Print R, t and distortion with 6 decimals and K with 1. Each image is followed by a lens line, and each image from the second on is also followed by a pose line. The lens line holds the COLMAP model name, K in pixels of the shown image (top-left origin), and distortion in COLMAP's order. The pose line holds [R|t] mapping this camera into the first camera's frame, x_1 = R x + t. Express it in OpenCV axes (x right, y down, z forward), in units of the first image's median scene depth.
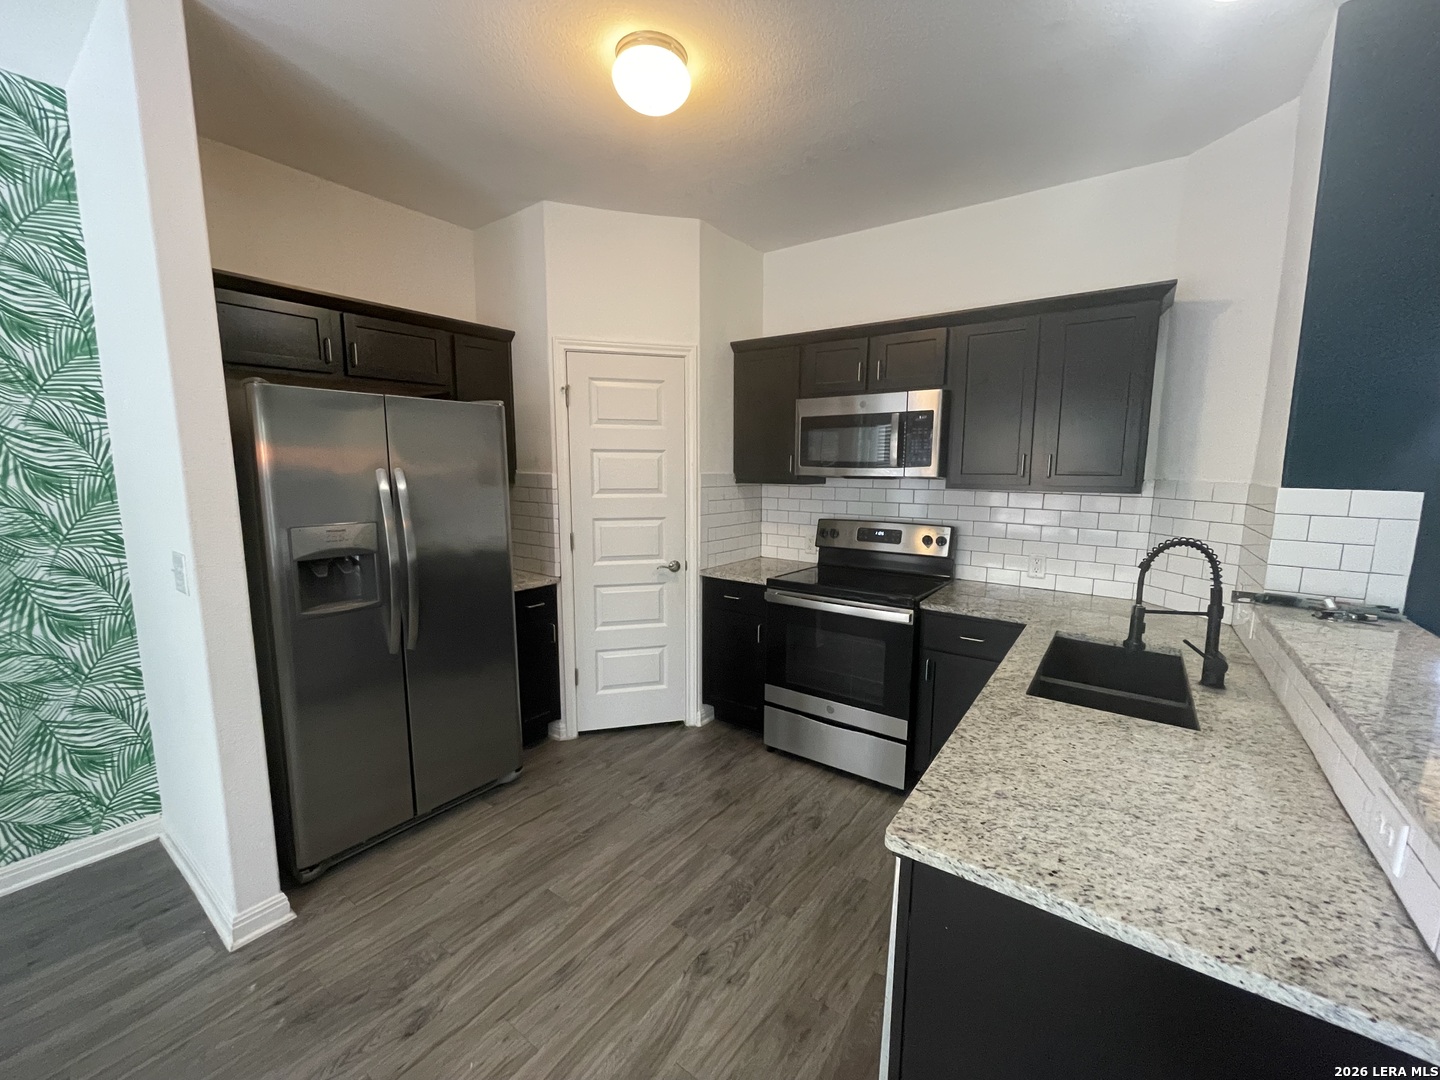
lens RADIAL K [[584.7, 0, 719.3], [0, 584.7, 544.4], [0, 0, 1]] dist [-0.001409, 0.000342]
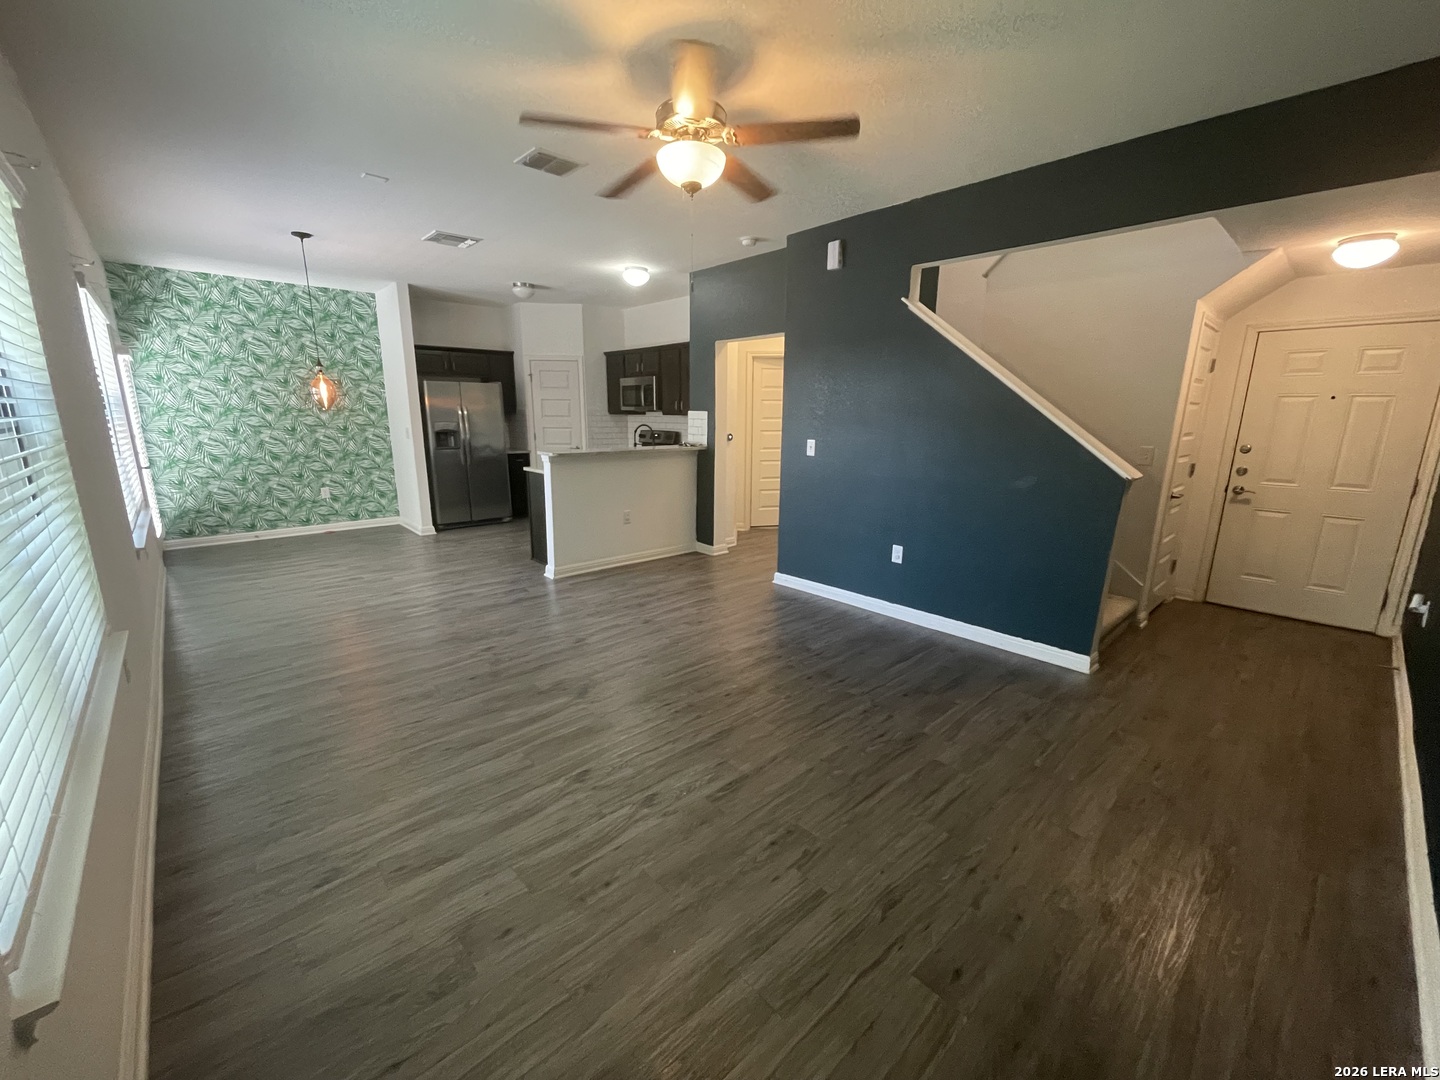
lens RADIAL K [[584.7, 0, 719.3], [0, 584.7, 544.4], [0, 0, 1]] dist [-0.001409, 0.000342]
pose [[0.979677, 0.047402, -0.194899, 1.122692], [-0.030797, 0.995700, 0.087367, 0.230496], [0.198202, -0.079589, 0.976925, -1.451094]]
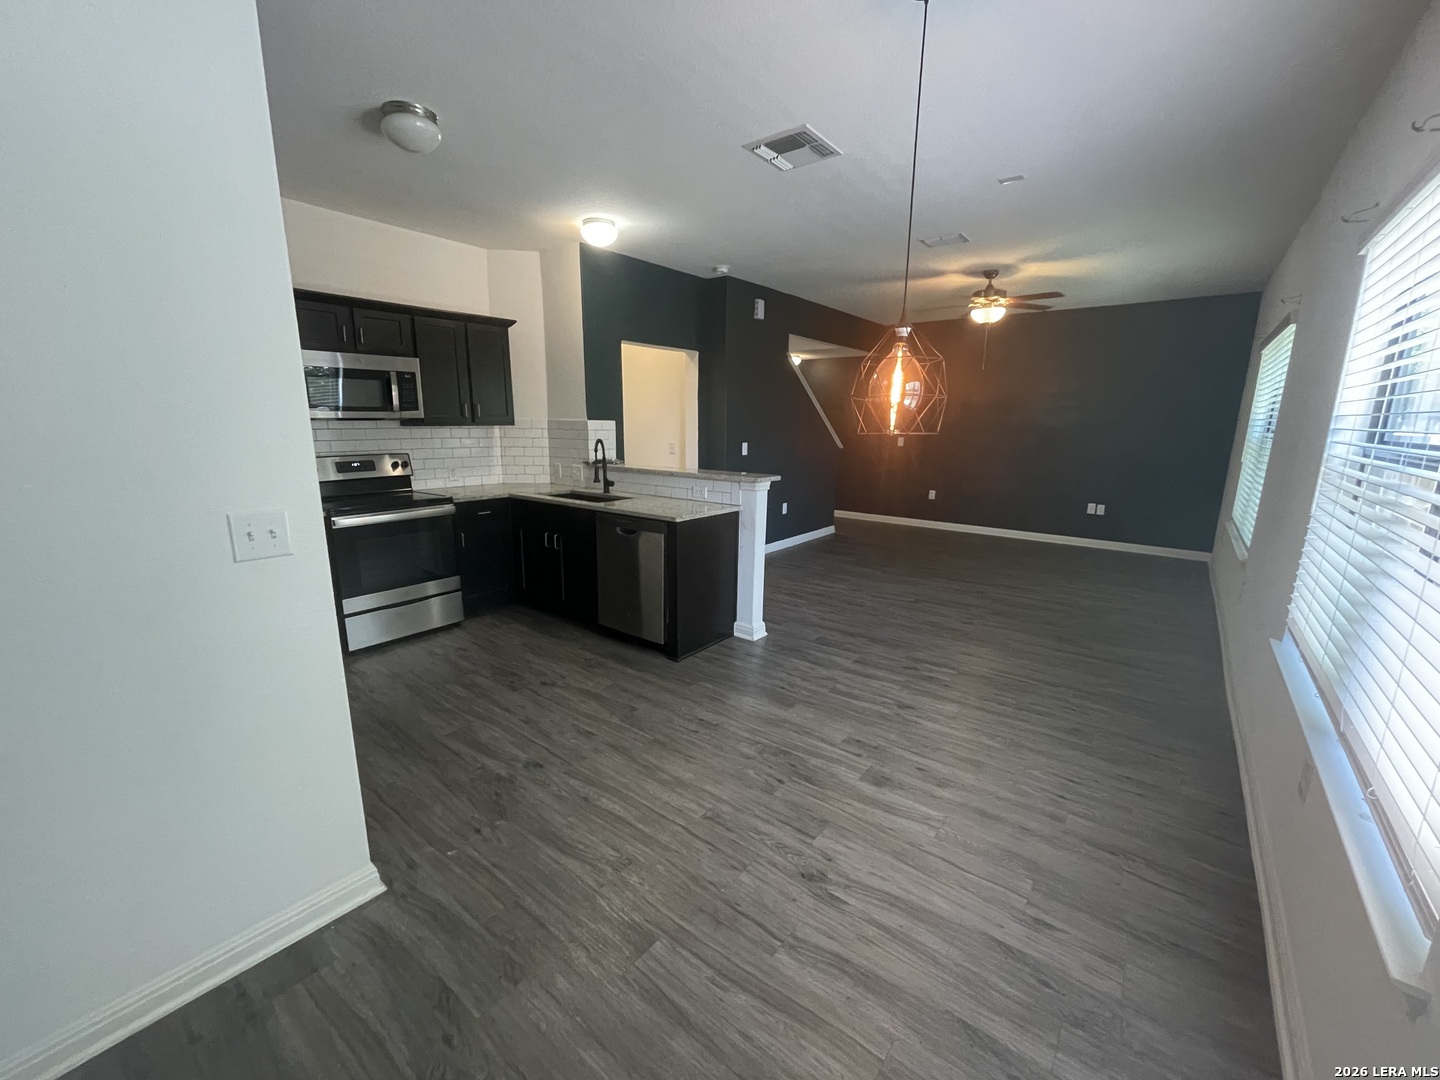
lens RADIAL K [[584.7, 0, 719.3], [0, 584.7, 544.4], [0, 0, 1]] dist [-0.001409, 0.000342]
pose [[0.033865, -0.215771, 0.975856, -1.061259], [0.126578, 0.969480, 0.209969, -0.018788], [-0.991378, 0.116411, 0.060143, 0.183776]]
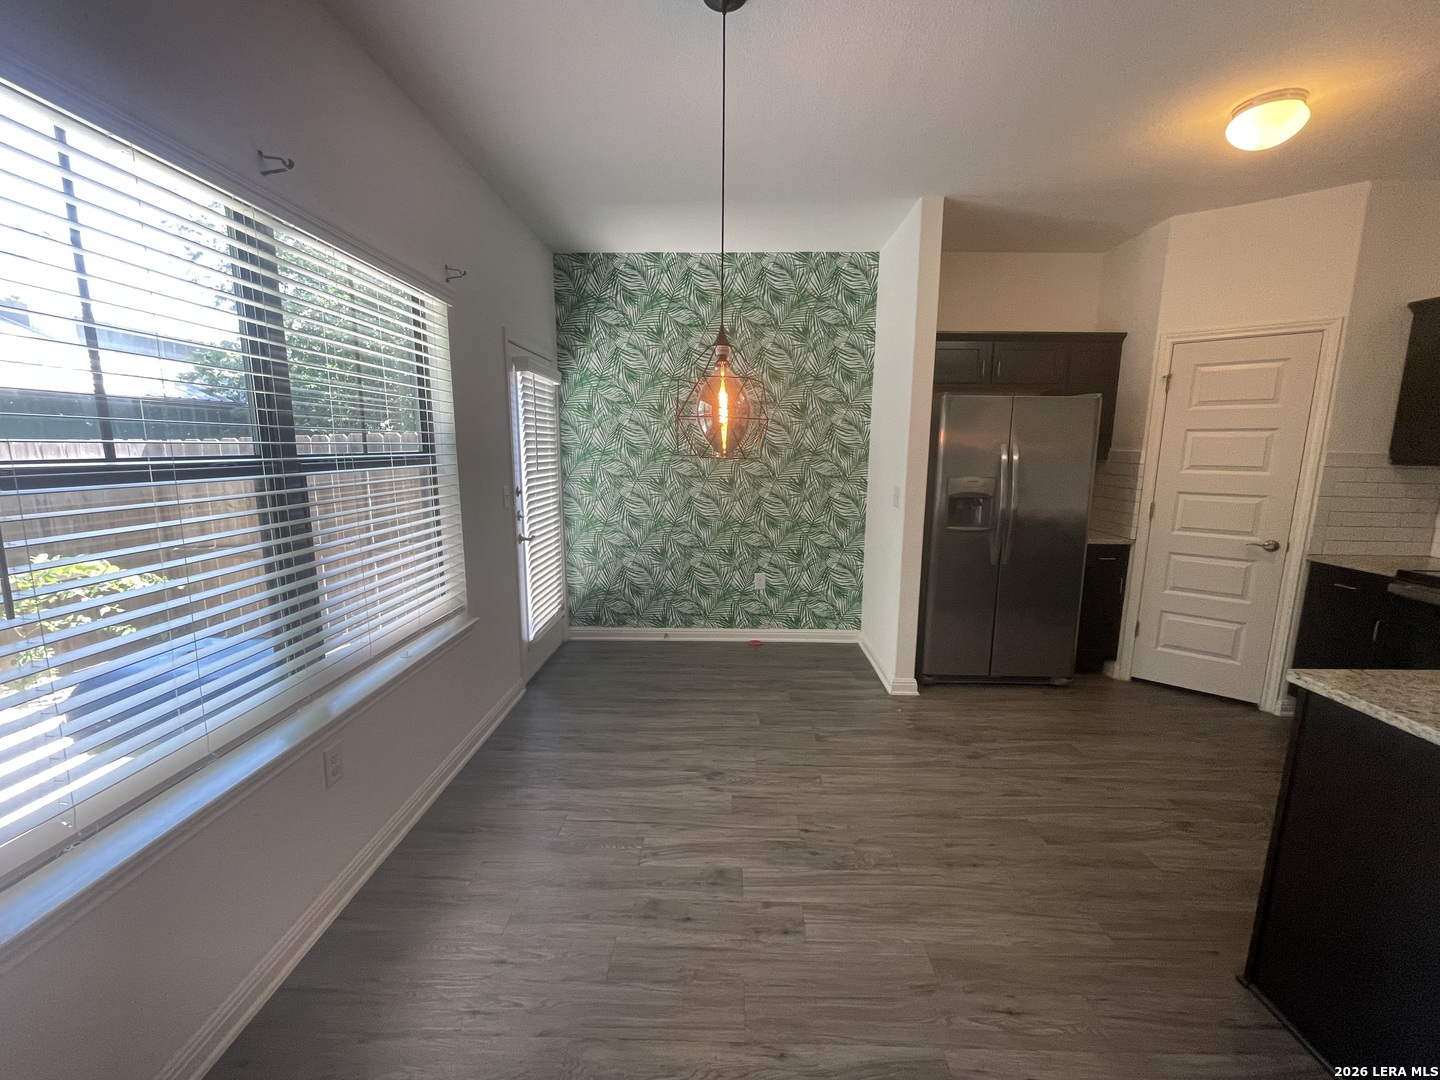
lens RADIAL K [[584.7, 0, 719.3], [0, 584.7, 544.4], [0, 0, 1]] dist [-0.001409, 0.000342]
pose [[0.573897, 0.136018, -0.807553, 0.210025], [-0.117477, 0.989585, 0.083192, 0.069980], [0.810457, 0.047125, 0.583899, -0.384350]]
